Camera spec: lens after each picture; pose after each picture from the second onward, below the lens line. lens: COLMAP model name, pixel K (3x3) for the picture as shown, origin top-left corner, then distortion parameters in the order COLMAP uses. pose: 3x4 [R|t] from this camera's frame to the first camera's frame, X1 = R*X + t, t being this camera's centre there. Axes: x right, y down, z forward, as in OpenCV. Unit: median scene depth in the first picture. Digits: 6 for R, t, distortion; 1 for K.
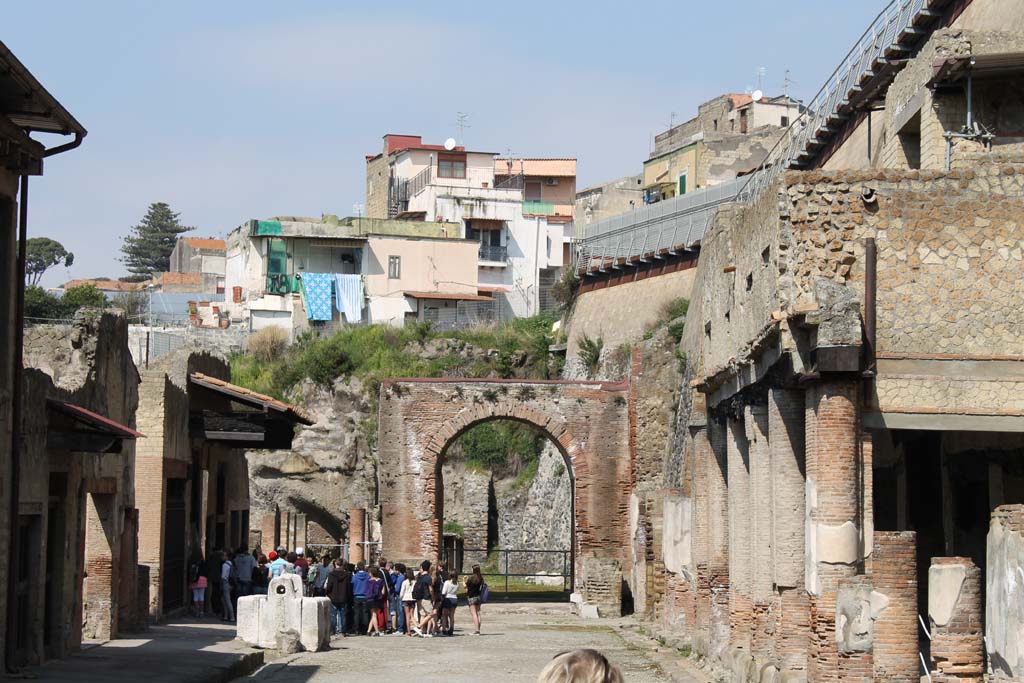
lens RADIAL K [[2495.0, 0, 500.0], [0, 2495.0, 339.8], [0, 0, 1]] dist [0.130430, -0.161646]
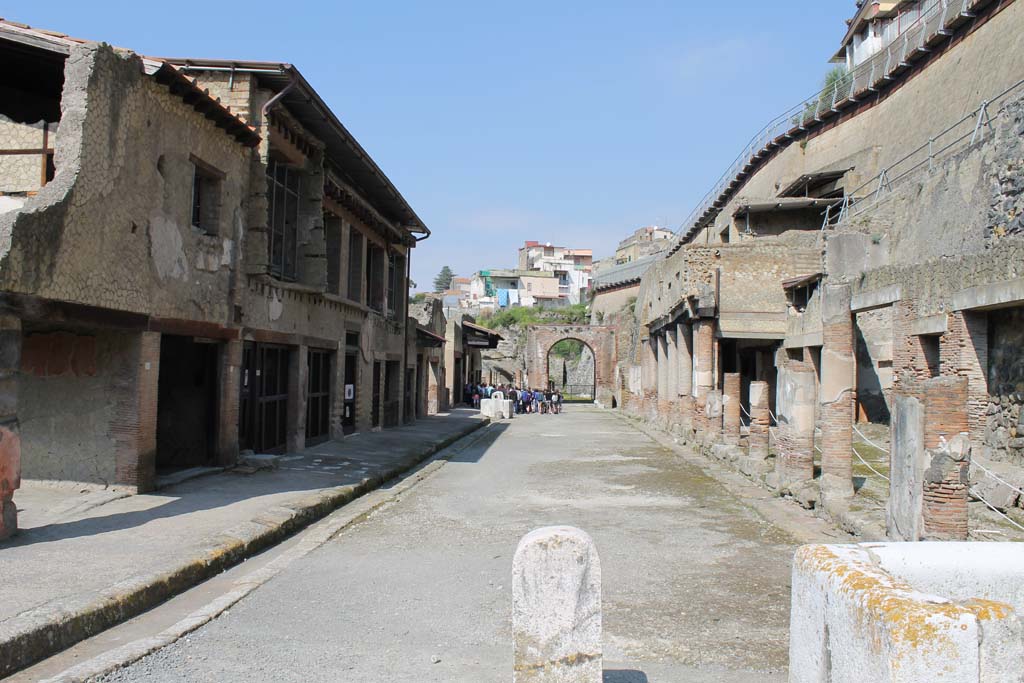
lens RADIAL K [[865.2, 0, 508.7], [0, 865.2, 348.2], [0, 0, 1]] dist [-0.168471, 0.147583]
pose [[0.998091, 0.005173, -0.061538, -0.008726], [-0.002769, 0.999232, 0.039086, 0.004294], [0.061693, -0.038841, 0.997339, 0.017764]]
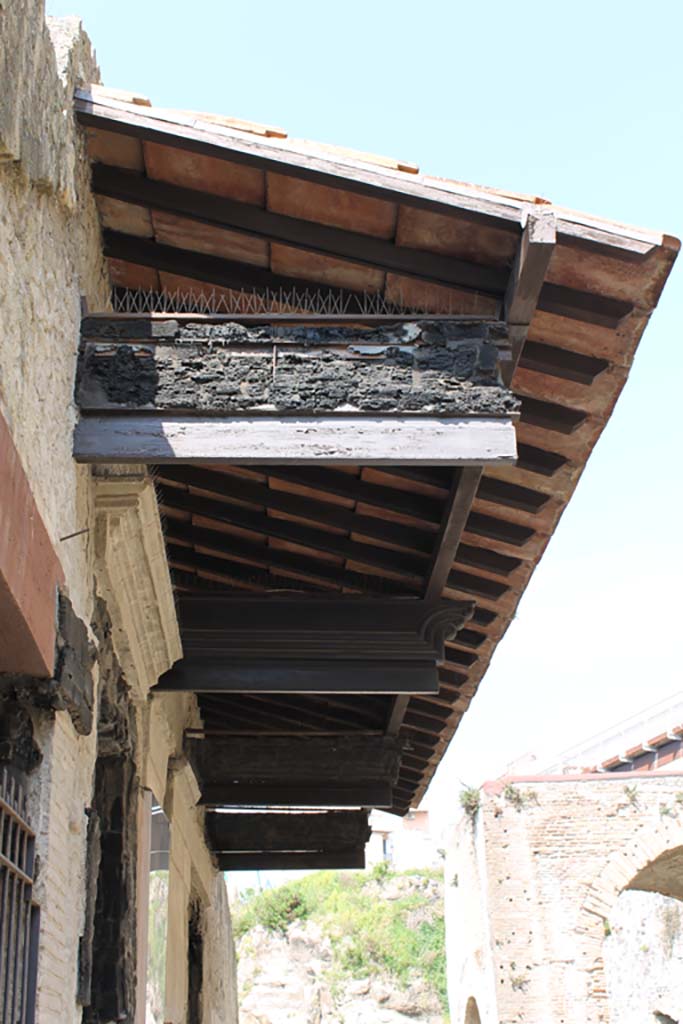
lens RADIAL K [[1312.0, 0, 341.5], [0, 1312.0, 512.0], [0, 0, 1]] dist [-0.060771, -0.017949]
pose [[0.998847, -0.028563, 0.038584, -0.086524], [0.040274, 0.935998, -0.349693, 0.058547], [-0.026126, 0.350844, 0.936069, 0.721794]]
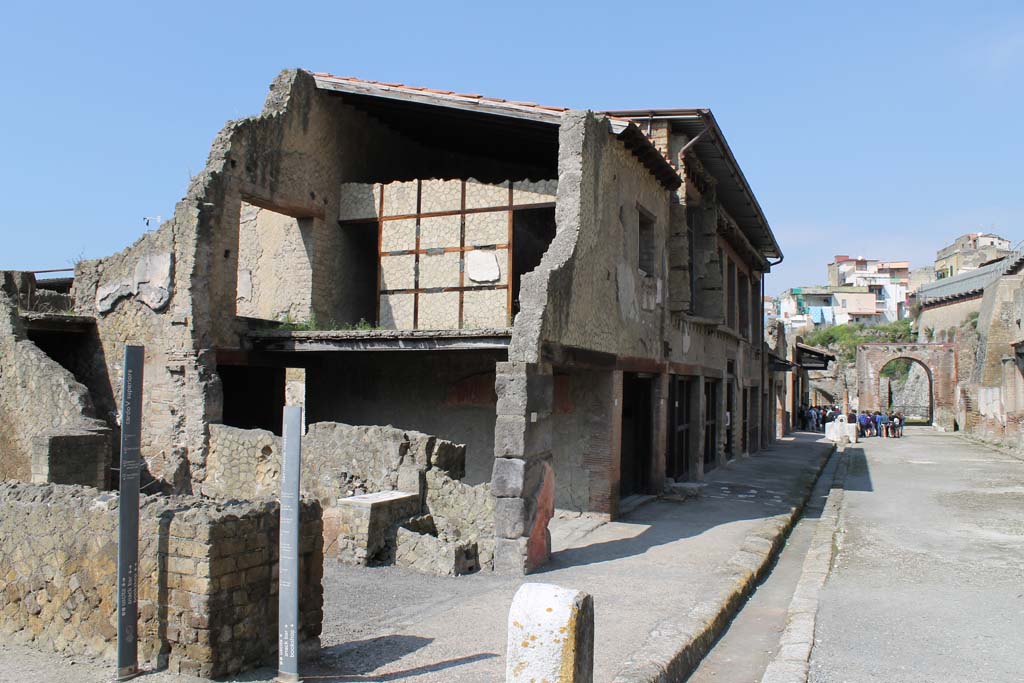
lens RADIAL K [[865.2, 0, 508.7], [0, 865.2, 348.2], [0, 0, 1]] dist [-0.168471, 0.147583]
pose [[0.921323, -0.016503, -0.388447, -0.040452], [0.023065, 0.999659, 0.012237, 0.000153], [0.388113, -0.020234, 0.921390, 0.001378]]
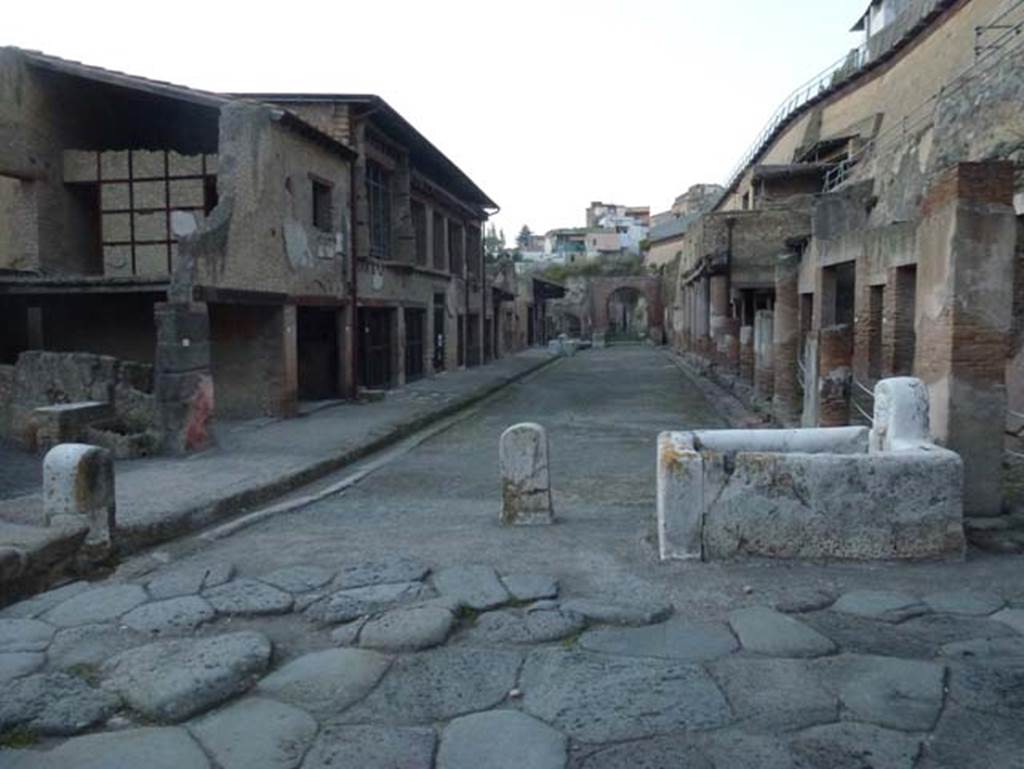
lens RADIAL K [[740.3, 0, 507.9], [0, 740.3, 380.9], [0, 0, 1]] dist [-0.021946, 0.005112]
pose [[0.986612, -0.007312, -0.162919, 0.005114], [0.032478, 0.987793, 0.152347, -0.001058], [0.159817, -0.155599, 0.974806, -0.017424]]
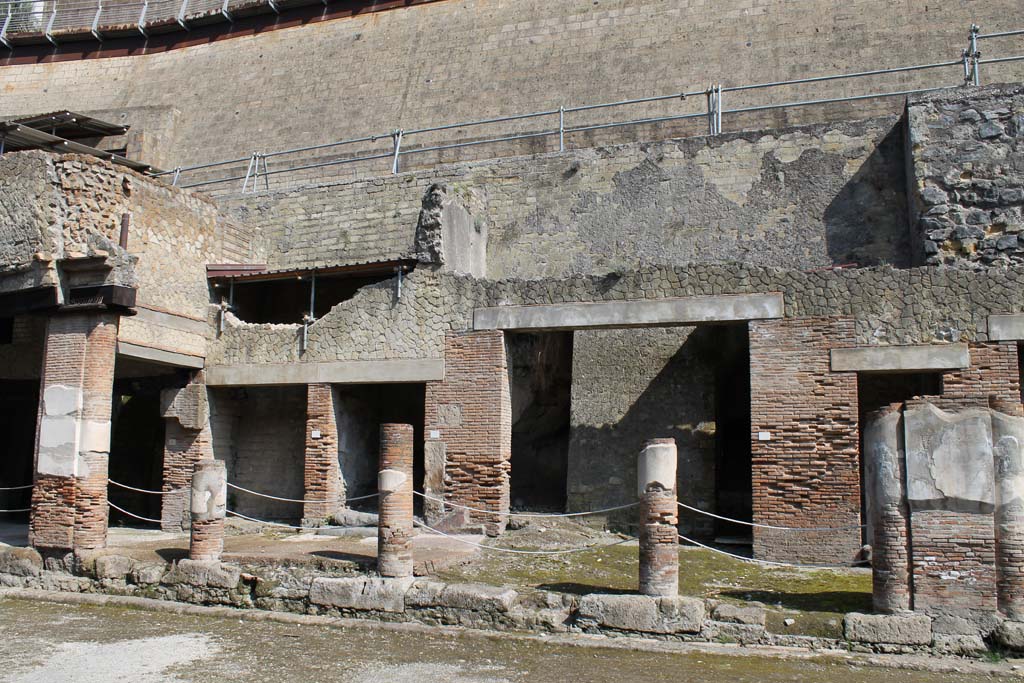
lens RADIAL K [[863.3, 0, 530.6], [0, 863.3, 339.8], [0, 0, 1]] dist [-0.185642, 0.143026]
pose [[0.320558, 0.123798, 0.939104, -0.076631], [-0.064342, 0.991979, -0.108805, 0.024120], [-0.945041, -0.025546, 0.325952, 0.247045]]
